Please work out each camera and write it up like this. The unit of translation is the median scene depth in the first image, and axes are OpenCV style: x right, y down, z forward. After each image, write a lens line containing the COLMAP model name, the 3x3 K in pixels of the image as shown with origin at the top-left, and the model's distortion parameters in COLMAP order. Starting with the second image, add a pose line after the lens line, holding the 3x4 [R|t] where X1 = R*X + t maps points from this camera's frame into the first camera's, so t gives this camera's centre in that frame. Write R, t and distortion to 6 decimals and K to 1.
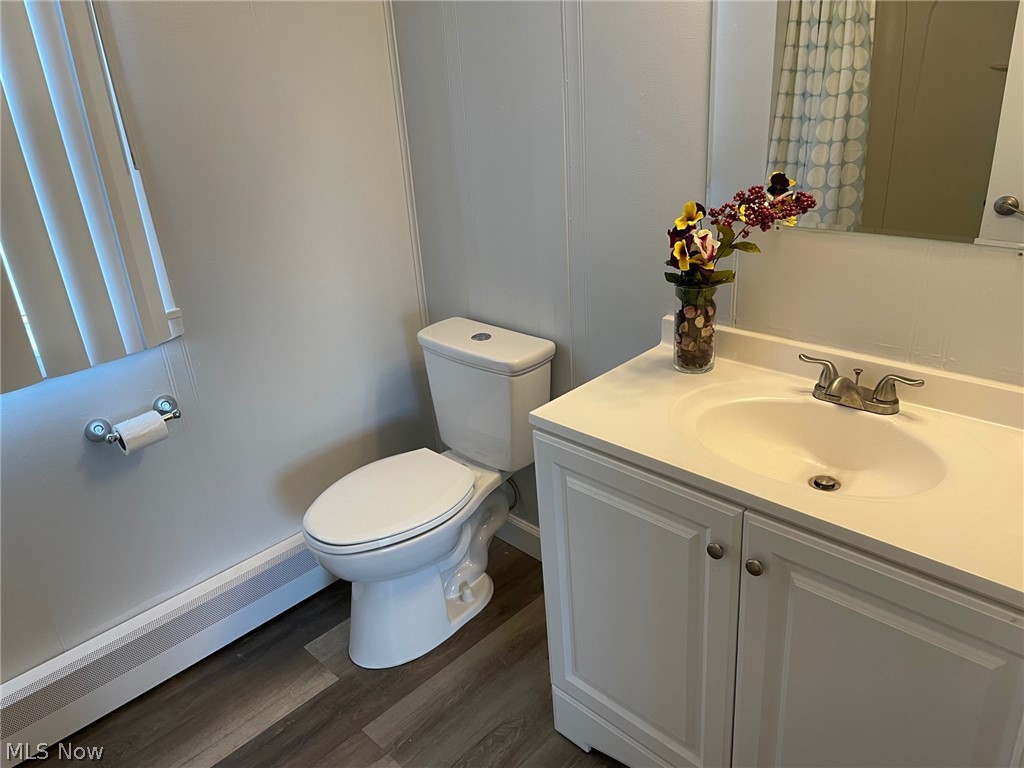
lens RADIAL K [[775.0, 0, 513.4], [0, 775.0, 381.5], [0, 0, 1]] dist [0.084098, -0.106933]
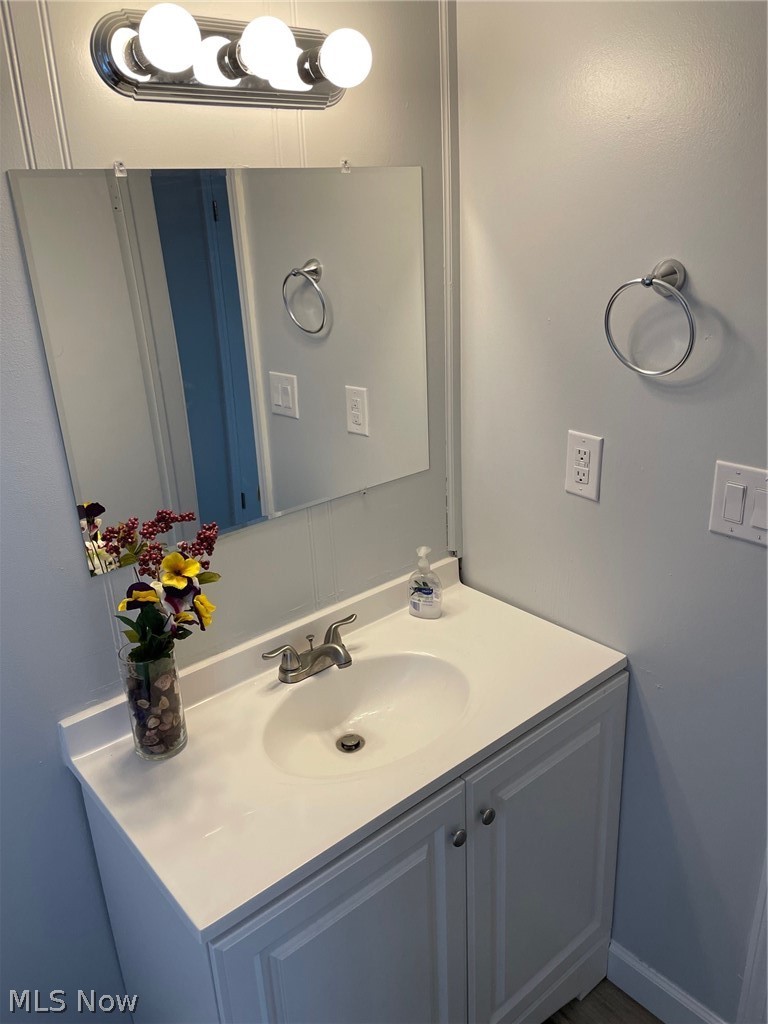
lens RADIAL K [[775.0, 0, 383.5], [0, 775.0, 511.6], [0, 0, 1]] dist [0.084098, -0.106933]
pose [[0.100672, -0.291737, 0.951186, -0.470790], [0.439046, 0.870947, 0.220659, -0.330738], [-0.892807, 0.395400, 0.215766, 0.597992]]
